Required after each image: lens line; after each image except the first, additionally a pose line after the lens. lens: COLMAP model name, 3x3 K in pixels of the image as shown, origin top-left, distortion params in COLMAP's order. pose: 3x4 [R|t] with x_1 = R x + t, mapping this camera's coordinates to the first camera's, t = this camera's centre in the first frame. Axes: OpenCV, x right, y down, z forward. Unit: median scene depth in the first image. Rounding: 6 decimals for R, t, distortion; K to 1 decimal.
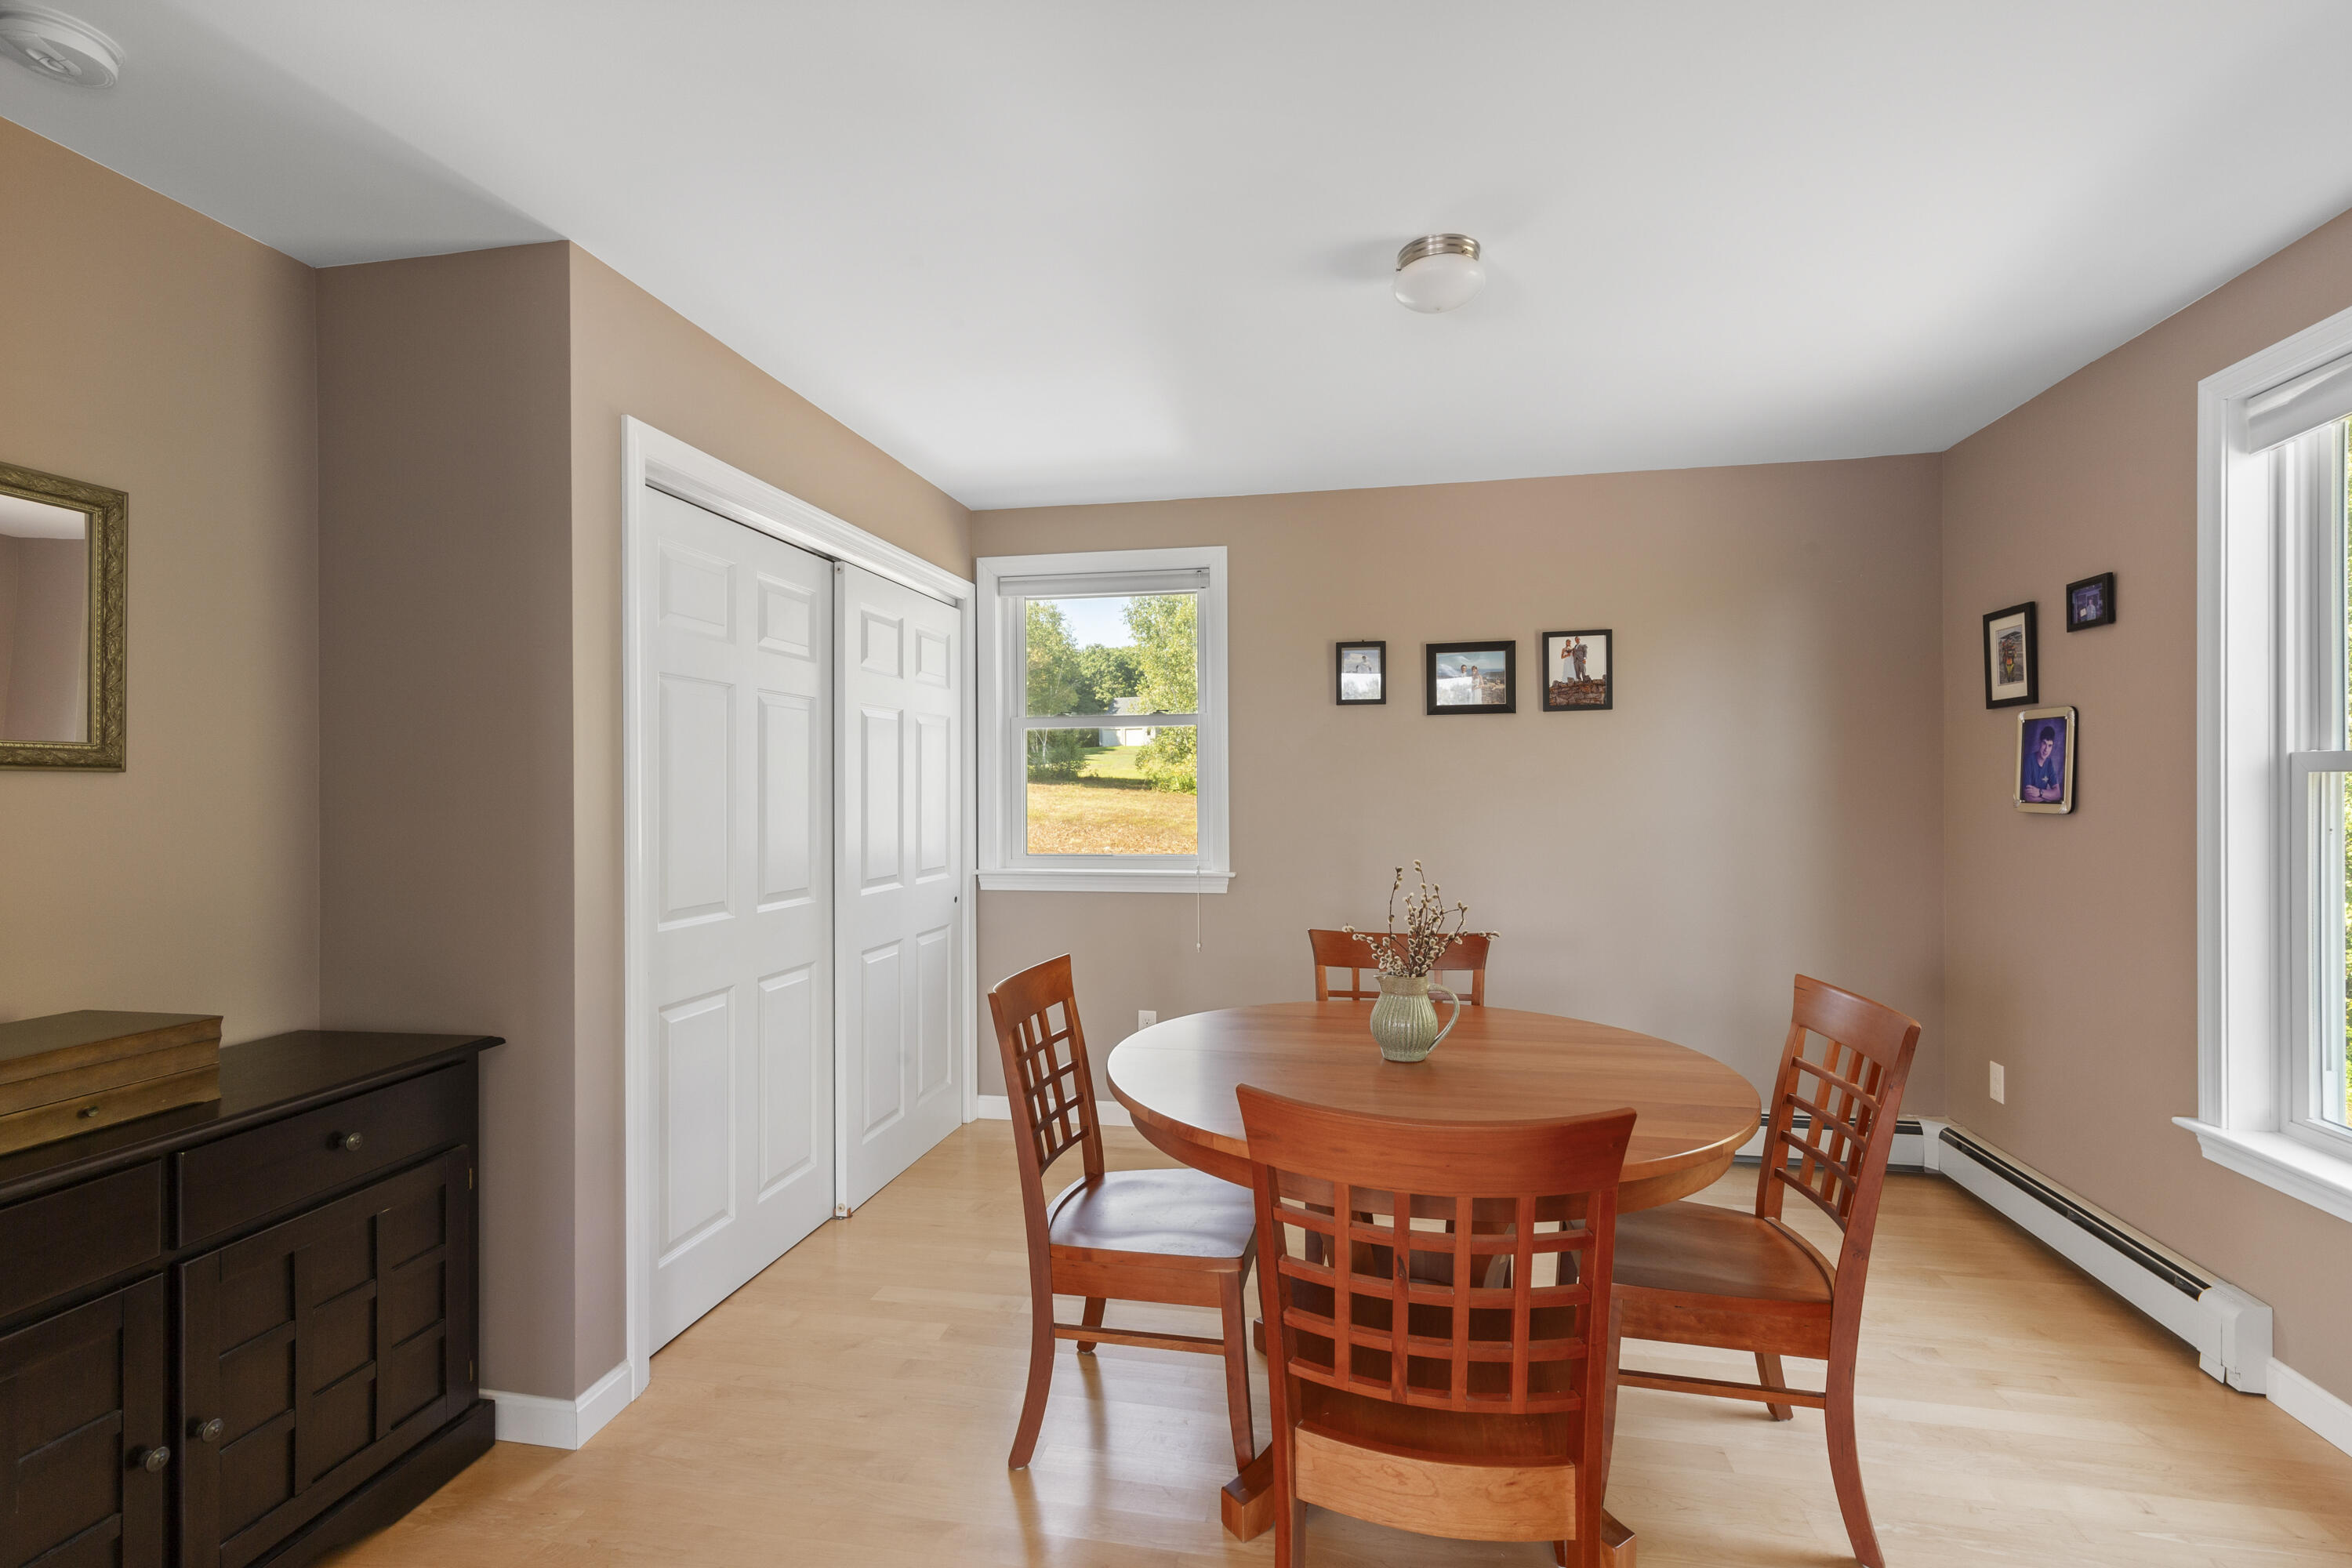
lens RADIAL K [[1069.8, 0, 1176.0], [0, 1069.8, 784.0], [0, 0, 1]] dist [0.096350, 0.000119]
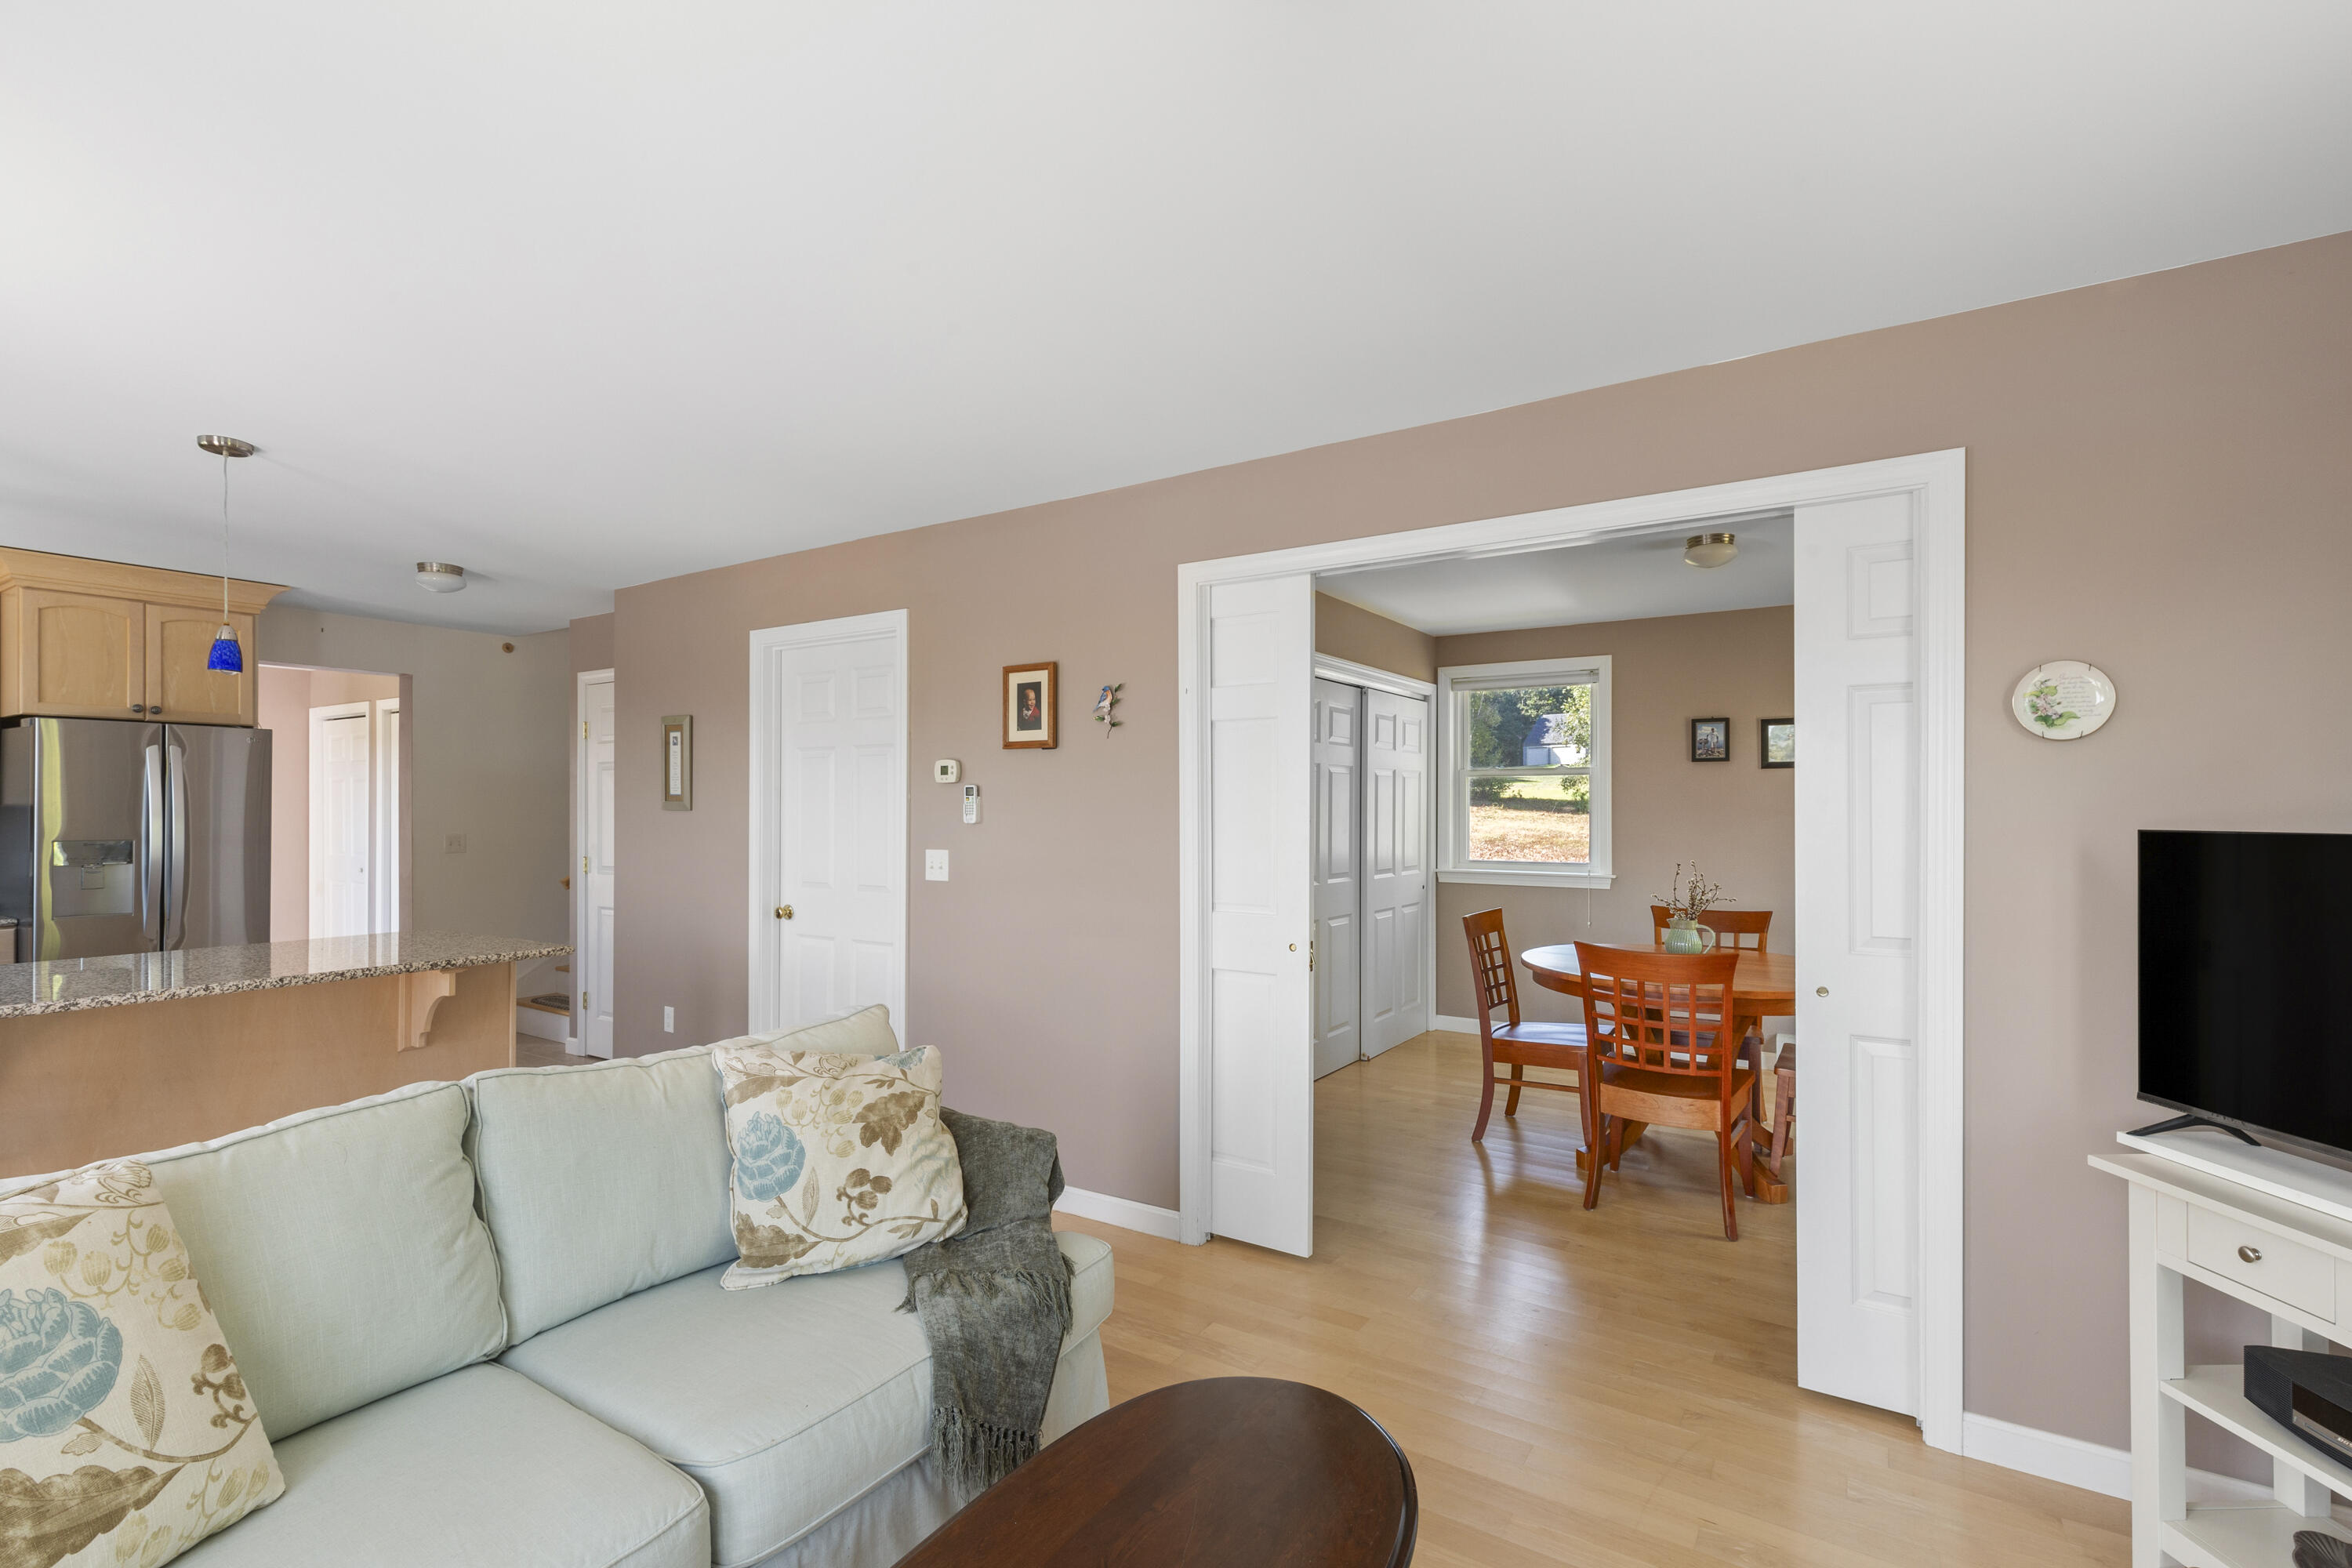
lens RADIAL K [[1046.9, 0, 1166.6], [0, 1046.9, 818.3], [0, 0, 1]] dist [0.000767, 0.000108]
pose [[0.921247, 0.009198, -0.388870, 0.054625], [-0.003787, 0.999885, 0.014677, -0.018180], [0.388961, -0.012048, 0.921176, -0.690099]]
